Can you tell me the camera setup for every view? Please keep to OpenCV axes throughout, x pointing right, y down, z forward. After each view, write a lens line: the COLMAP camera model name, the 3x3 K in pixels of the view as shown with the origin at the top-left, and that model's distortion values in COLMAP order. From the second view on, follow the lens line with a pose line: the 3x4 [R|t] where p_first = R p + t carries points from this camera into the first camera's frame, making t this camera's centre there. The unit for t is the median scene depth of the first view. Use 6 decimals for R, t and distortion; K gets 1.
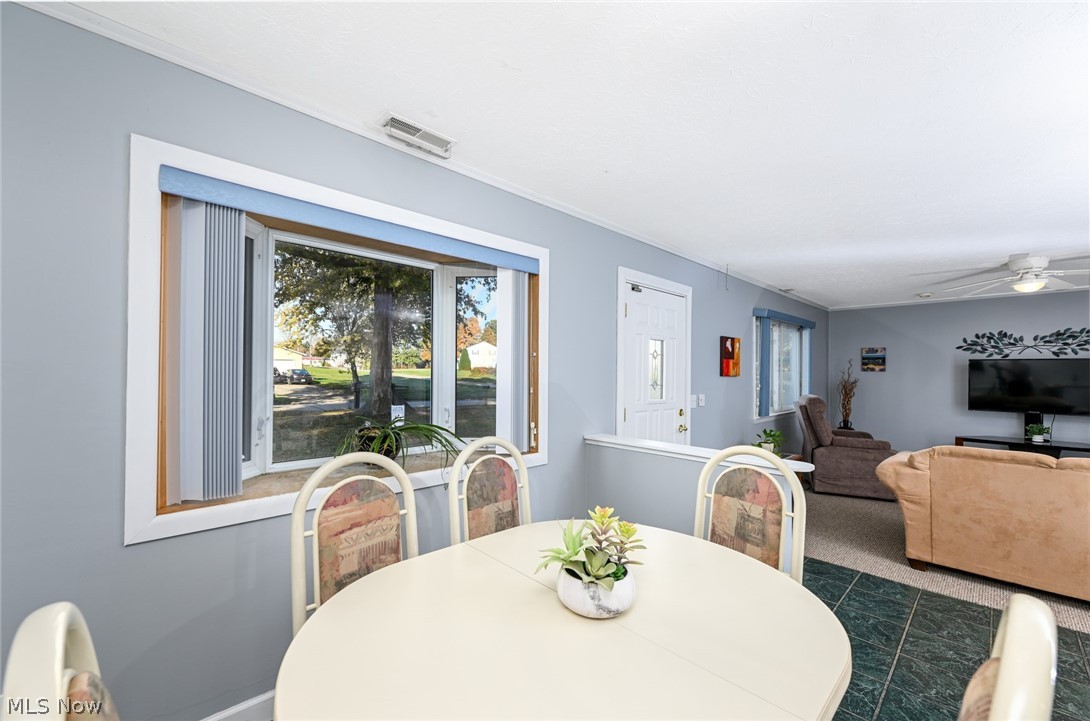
lens RADIAL K [[436.9, 0, 531.7], [0, 436.9, 376.8], [0, 0, 1]] dist [0.001303, 0.000224]
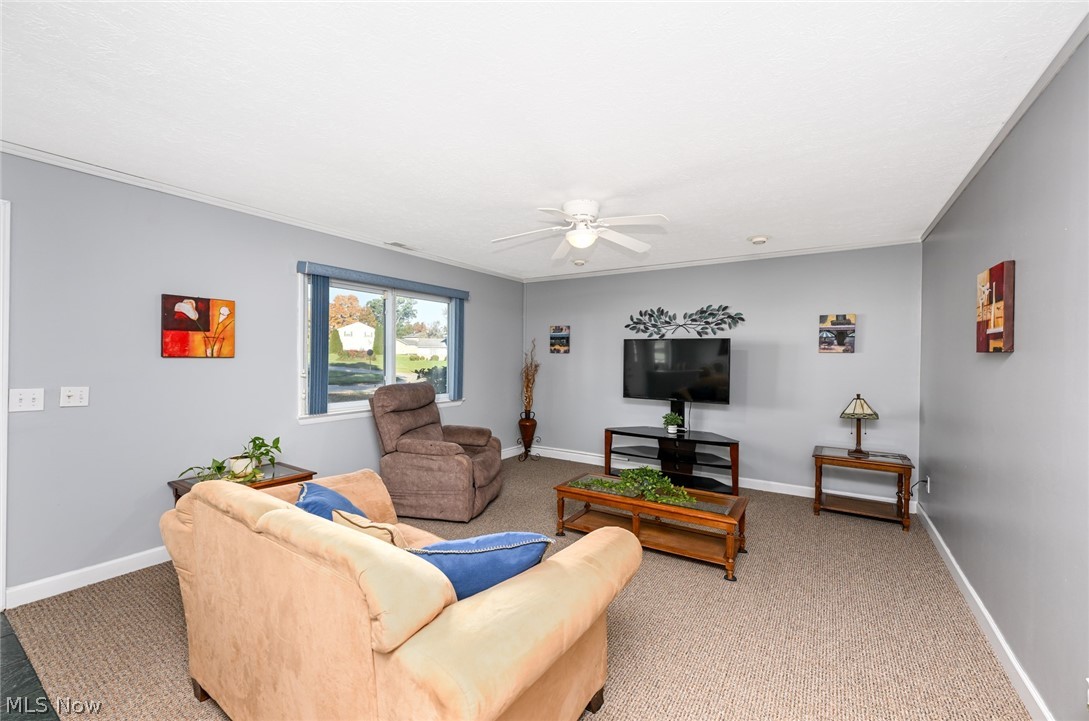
lens RADIAL K [[436.5, 0, 546.9], [0, 436.5, 362.6], [0, 0, 1]] dist [0.001303, 0.000224]
pose [[0.972677, -0.000388, 0.232164, 0.656045], [-0.000613, 0.999991, 0.004237, 0.003170], [-0.232164, -0.004264, 0.972667, 0.193180]]
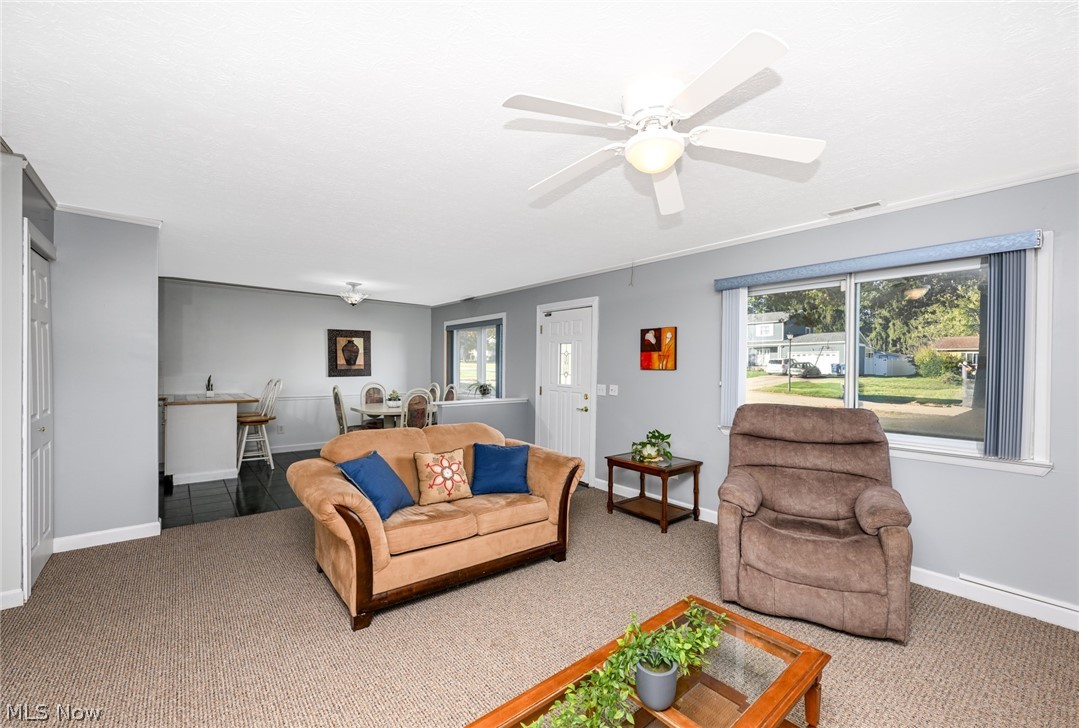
lens RADIAL K [[430.6, 0, 538.8], [0, 430.6, 365.0], [0, 0, 1]] dist [-0.002840, 0.000031]
pose [[-0.053848, 0.002687, -0.998546, 1.129063], [-0.000305, 0.999996, 0.002708, -0.010940], [0.998549, 0.000450, -0.053847, 0.642828]]
